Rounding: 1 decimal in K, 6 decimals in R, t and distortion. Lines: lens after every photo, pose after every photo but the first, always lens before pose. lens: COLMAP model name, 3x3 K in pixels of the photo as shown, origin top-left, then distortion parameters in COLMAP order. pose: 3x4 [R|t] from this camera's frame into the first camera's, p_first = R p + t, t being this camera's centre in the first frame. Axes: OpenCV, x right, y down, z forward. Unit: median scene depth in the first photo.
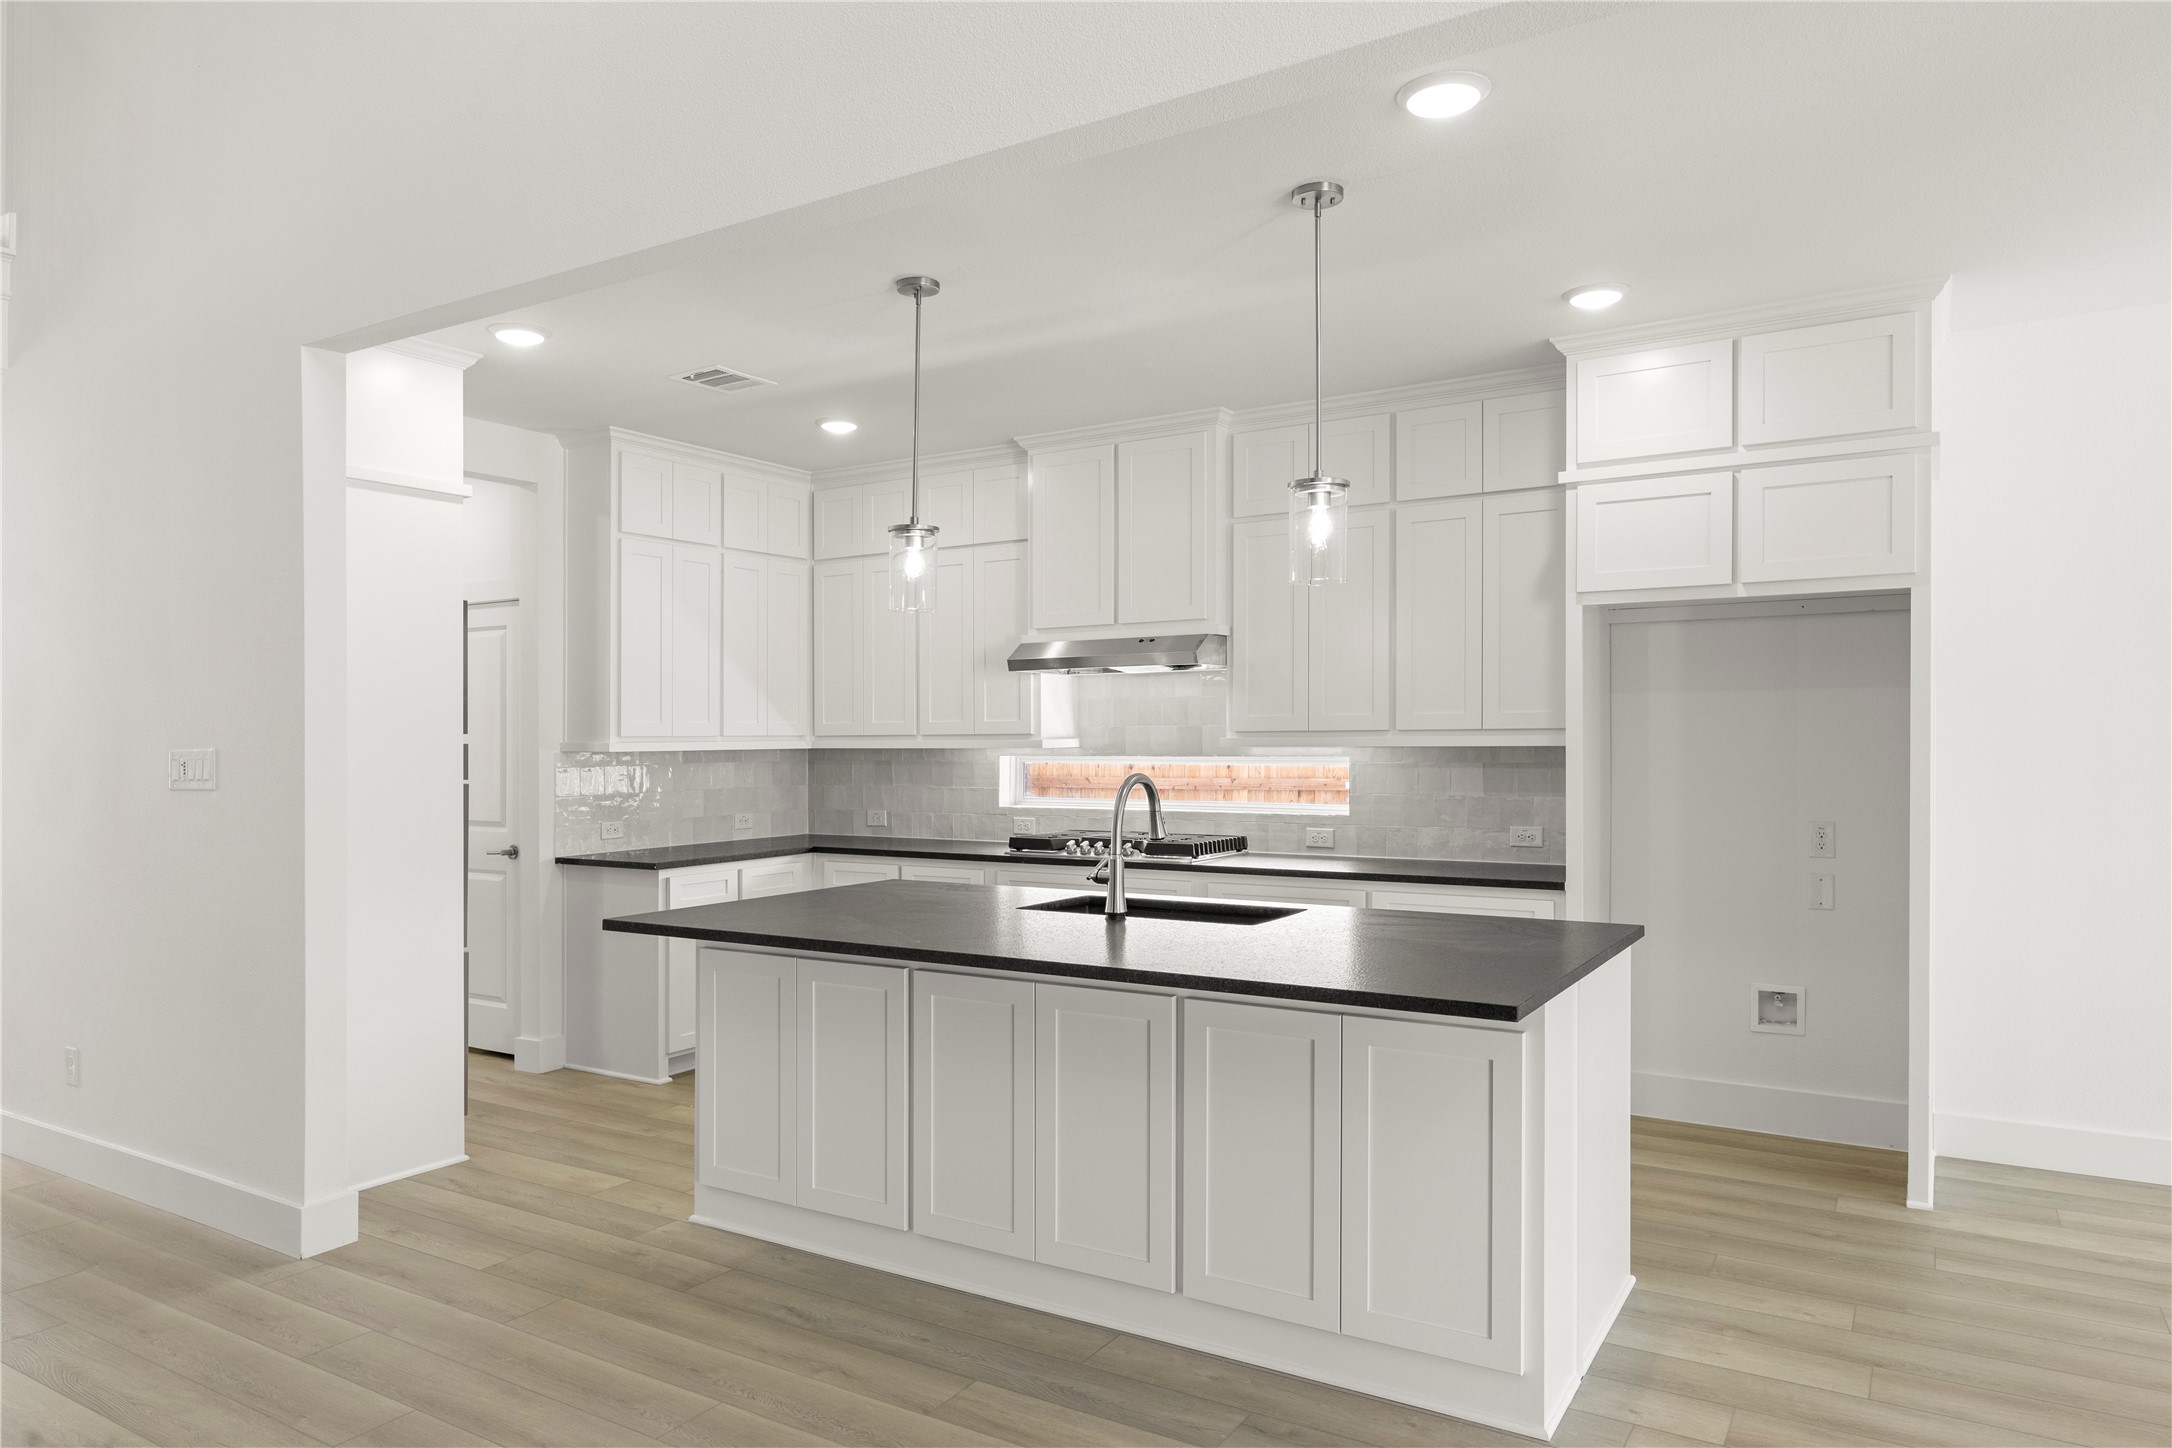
lens RADIAL K [[1394.6, 0, 1081.7], [0, 1394.6, 729.3], [0, 0, 1]] dist [0.000829, 0.001867]
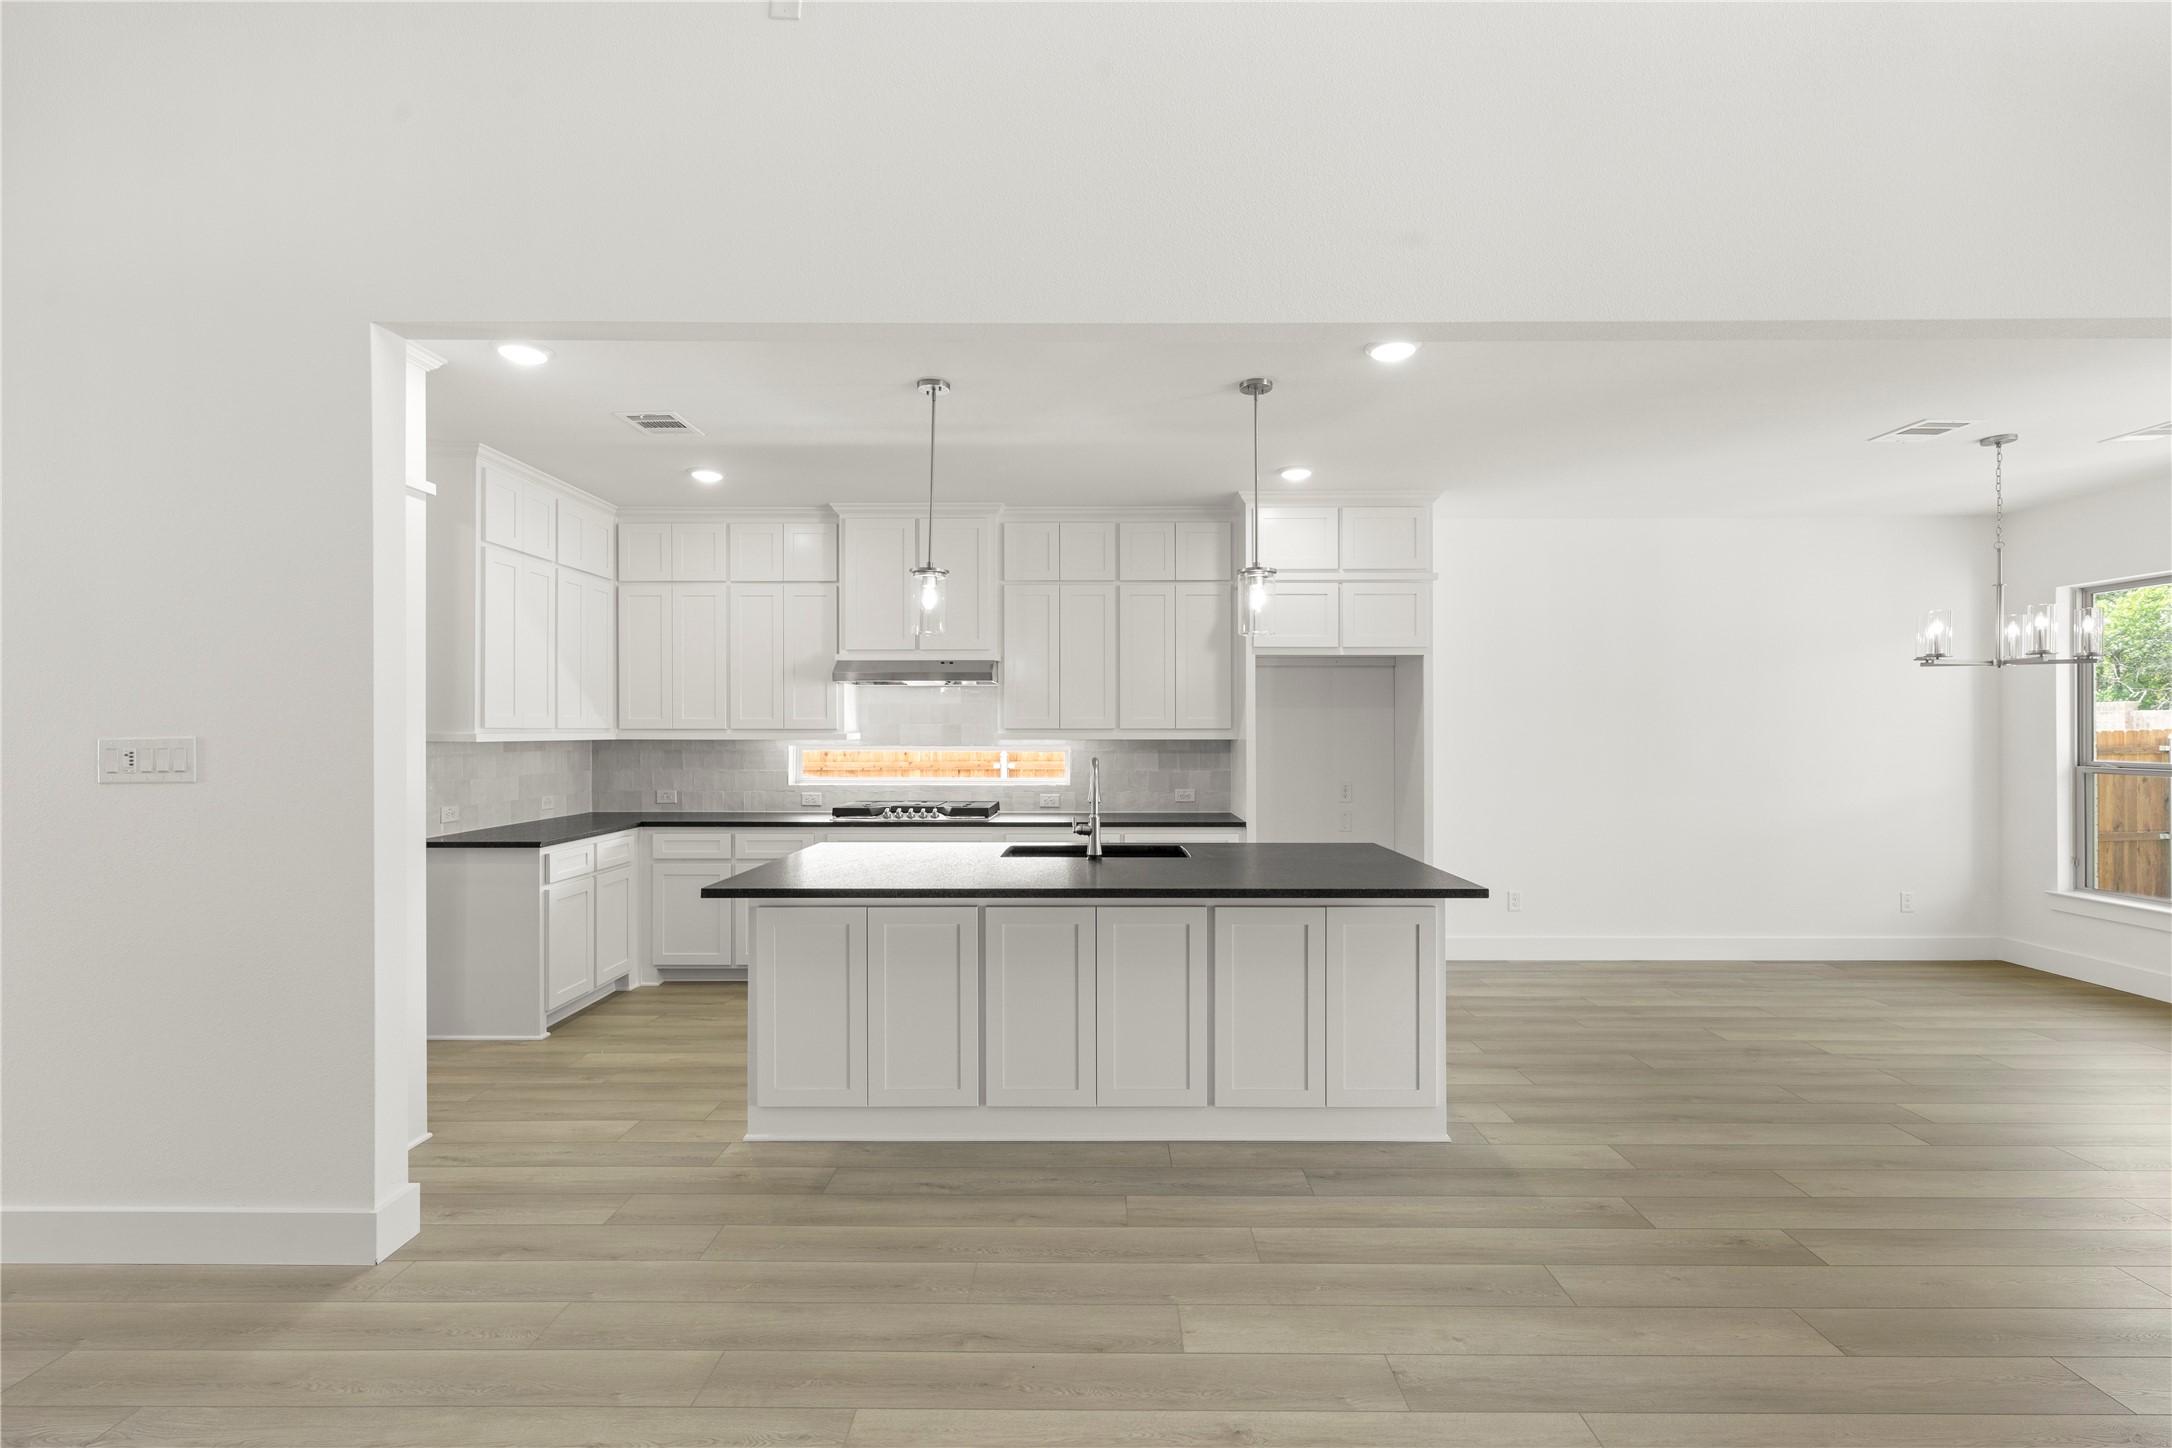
lens RADIAL K [[947.9, 0, 1098.1], [0, 947.9, 724.1], [0, 0, 1]] dist [0.001110, 0.000174]
pose [[0.846697, 0.011995, 0.531940, -0.400584], [-0.009484, 0.999927, -0.007452, 0.003982], [-0.531990, 0.001265, 0.846749, 0.143740]]
